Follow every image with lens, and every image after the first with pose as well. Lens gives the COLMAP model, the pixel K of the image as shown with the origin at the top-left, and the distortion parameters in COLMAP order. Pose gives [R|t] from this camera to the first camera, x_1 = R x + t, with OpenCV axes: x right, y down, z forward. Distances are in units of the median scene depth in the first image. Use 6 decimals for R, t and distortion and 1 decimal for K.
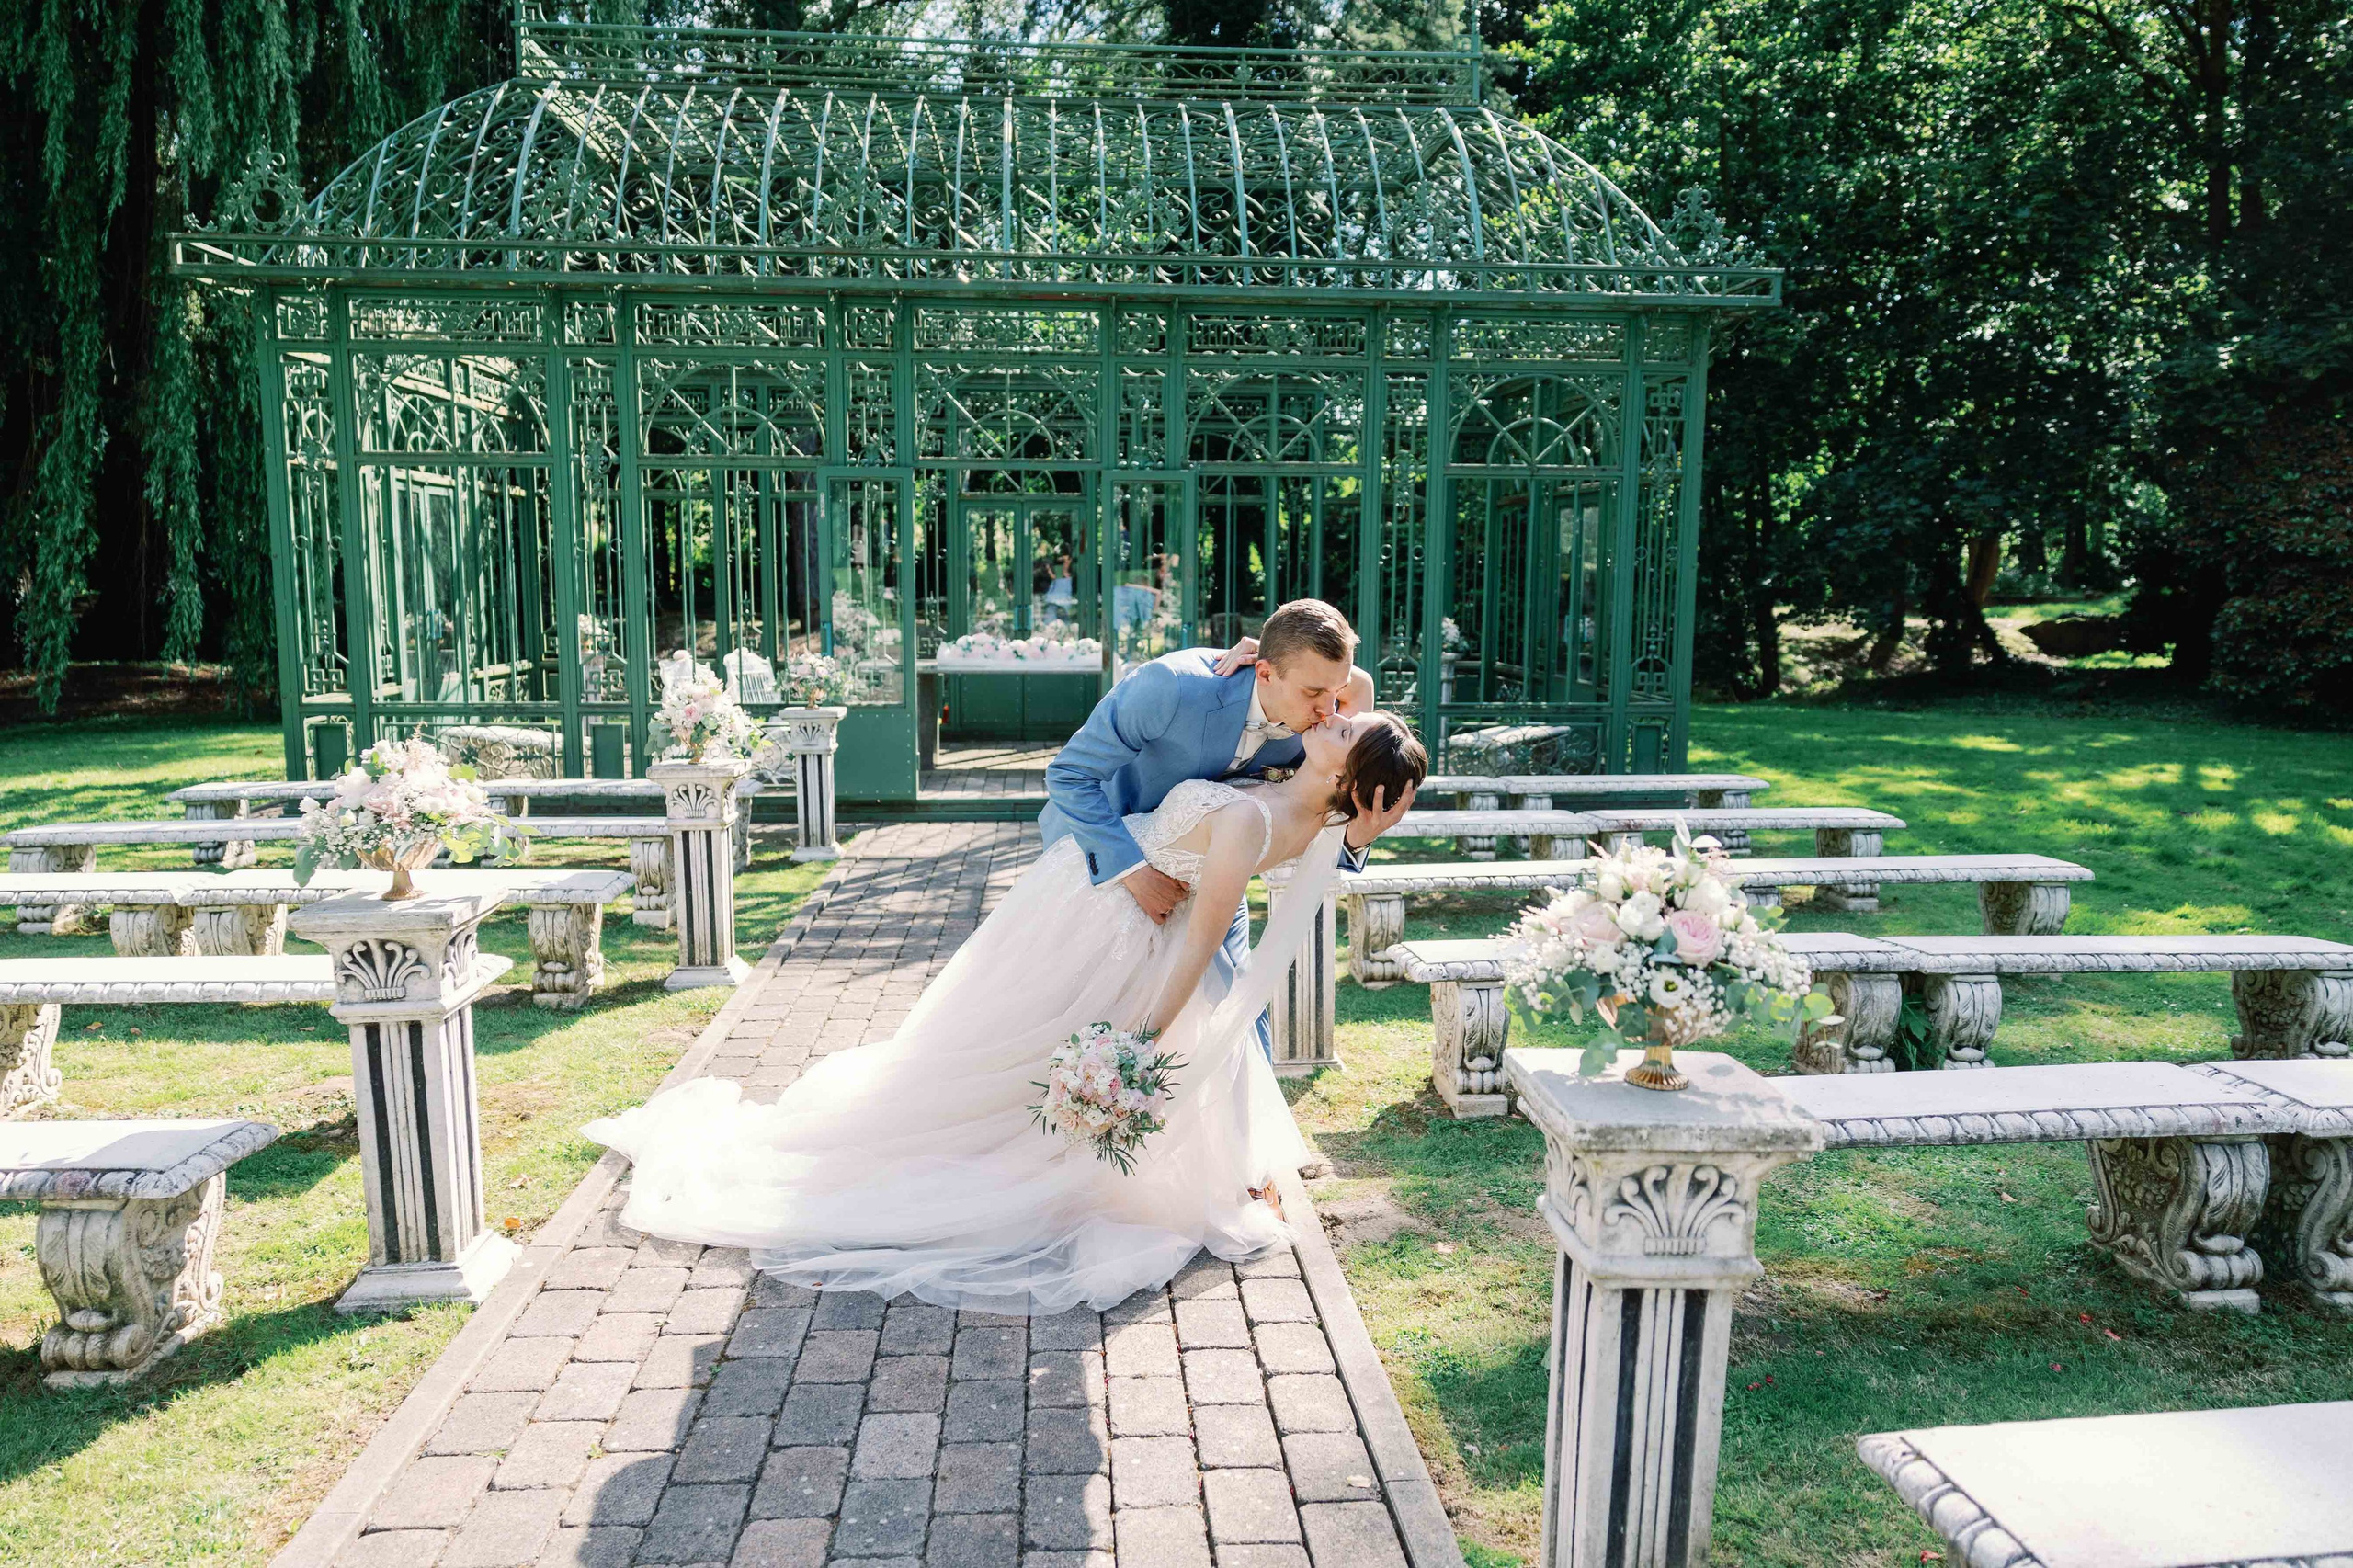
lens RADIAL K [[1602.5, 0, 1174.1], [0, 1602.5, 795.5], [0, 0, 1]] dist [0.003961, -0.001060]
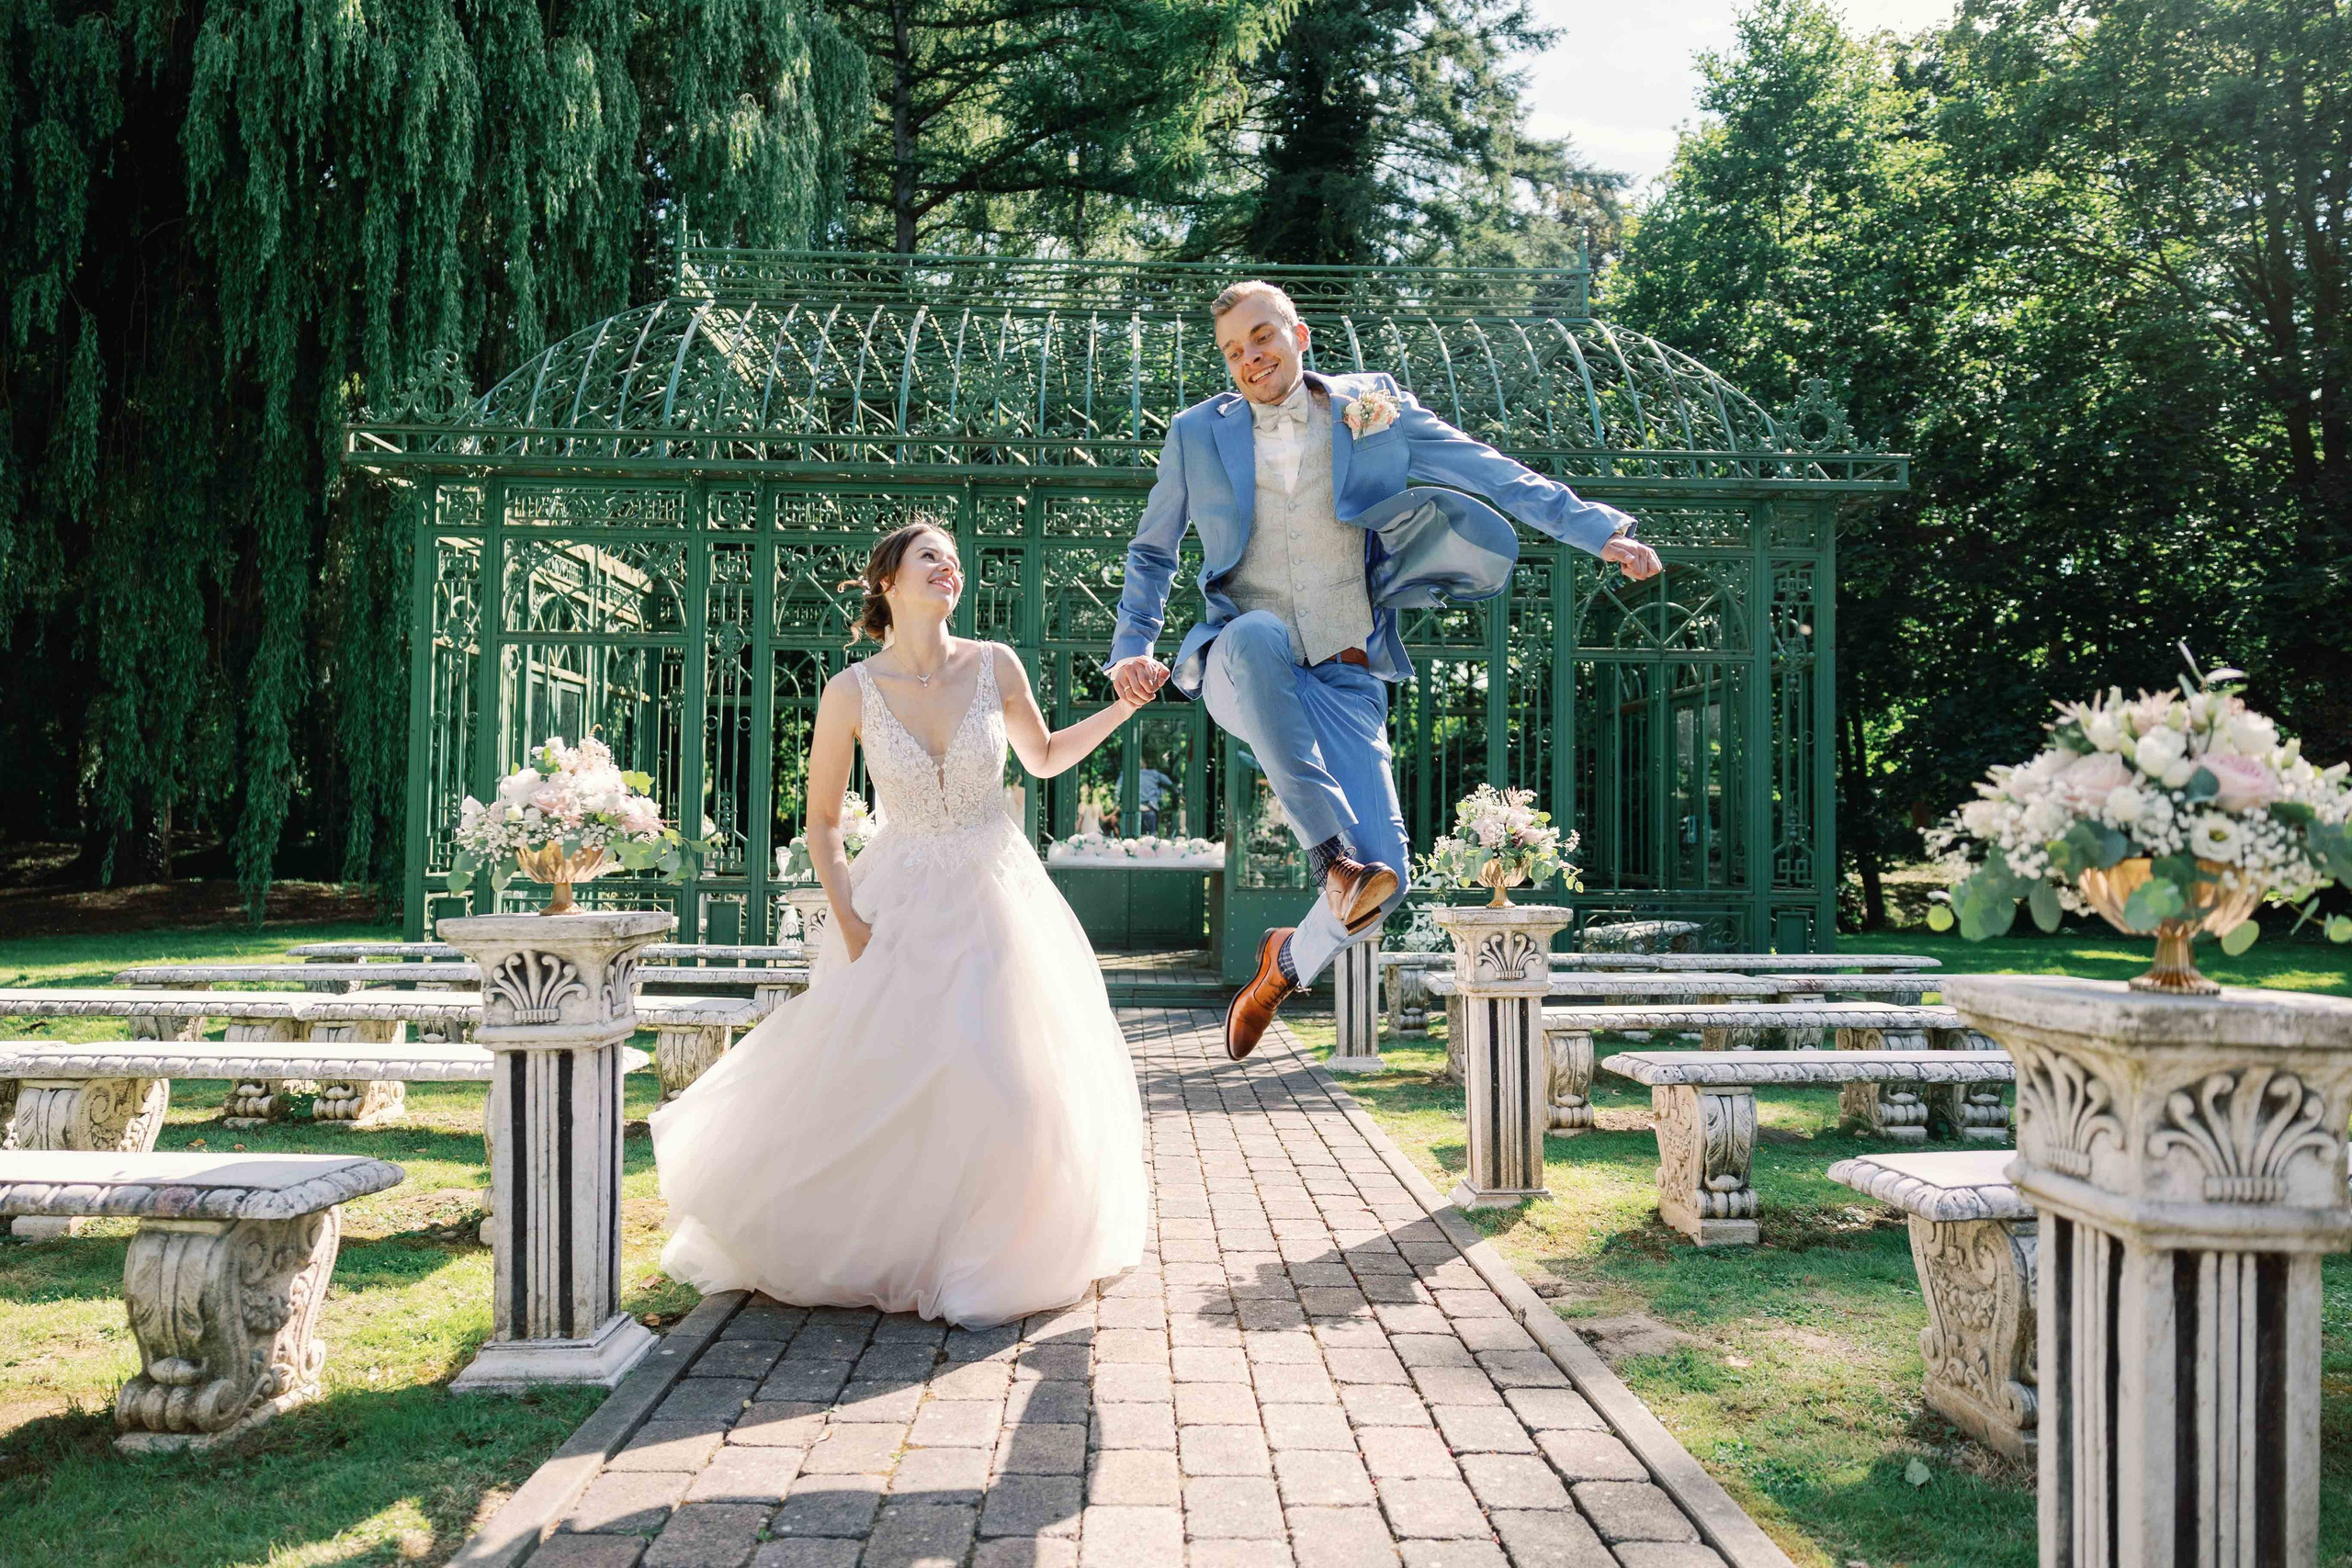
lens RADIAL K [[1577.0, 0, 1176.0], [0, 1577.0, 784.0], [0, 0, 1]] dist [0.005241, -0.002282]
pose [[0.998963, 0.003029, -0.045424, -0.097102], [-0.010676, 0.985547, -0.169064, 0.138237], [0.044255, 0.169374, 0.984558, 0.131242]]
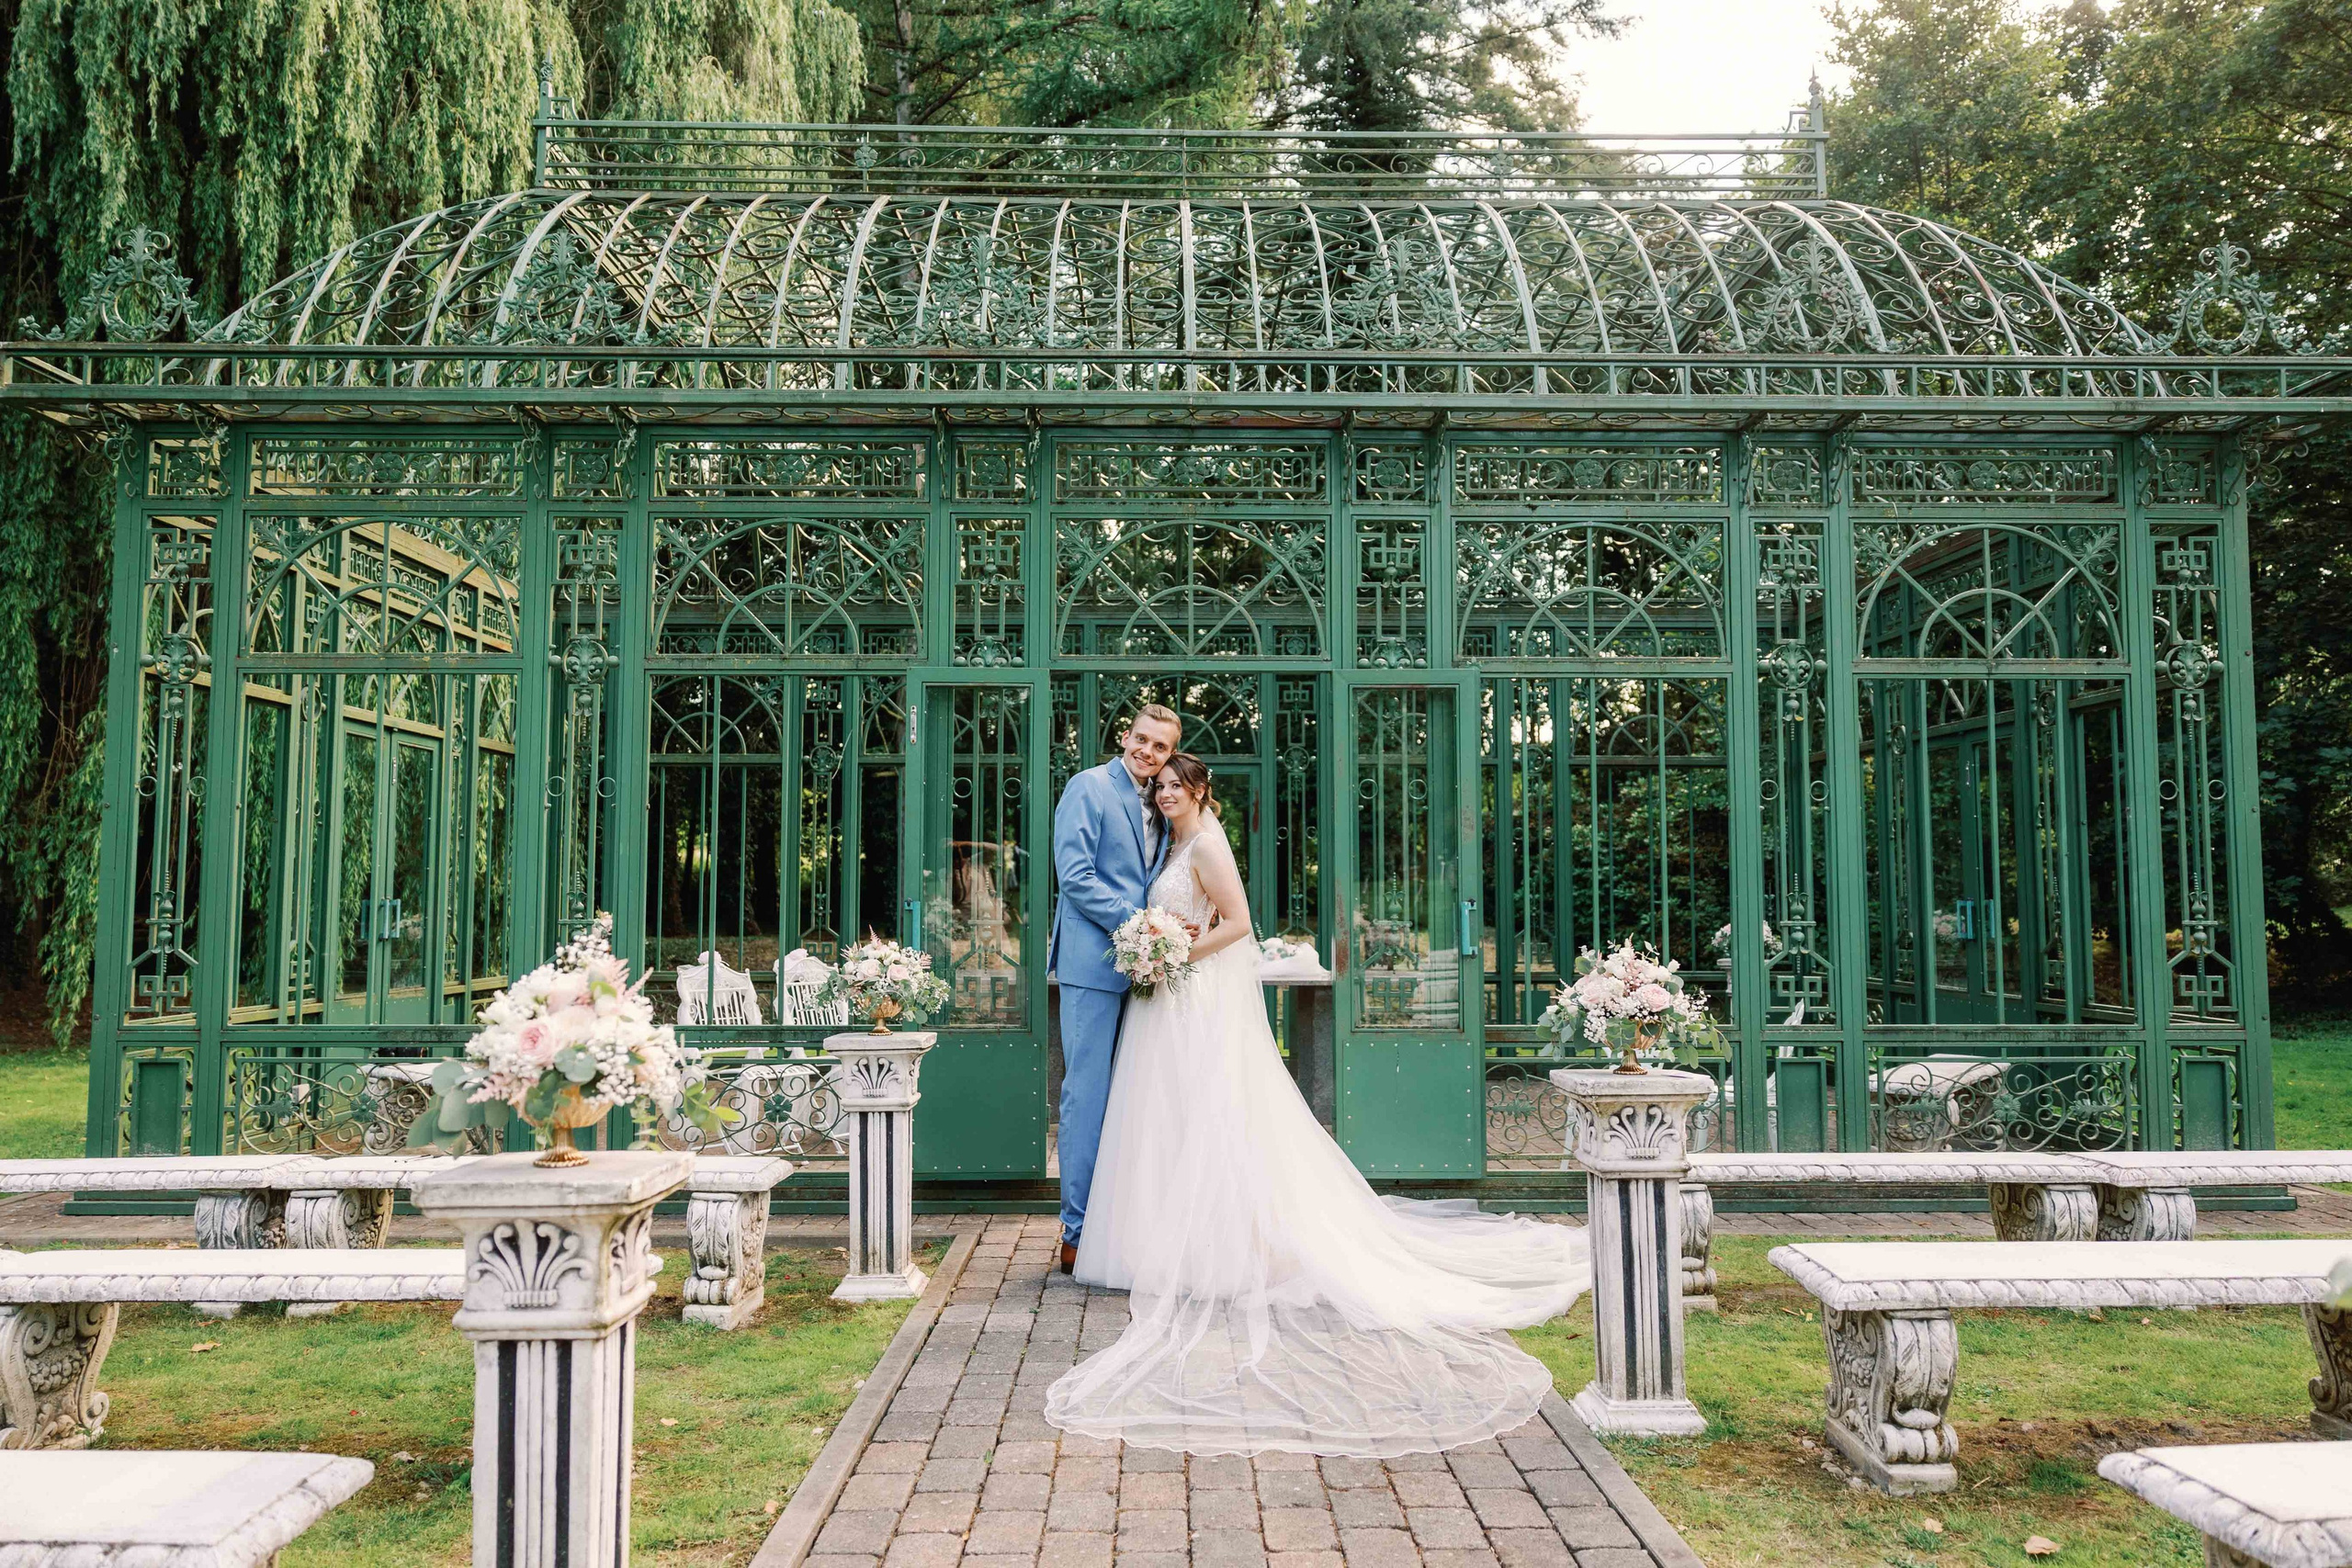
lens RADIAL K [[1577.0, 0, 1176.0], [0, 1577.0, 784.0], [0, 0, 1]] dist [0.005241, -0.002282]
pose [[0.998056, -0.009758, -0.061561, -0.214071], [-0.003480, 0.977407, -0.211338, -0.058533], [0.062233, 0.211141, 0.975472, 1.136424]]
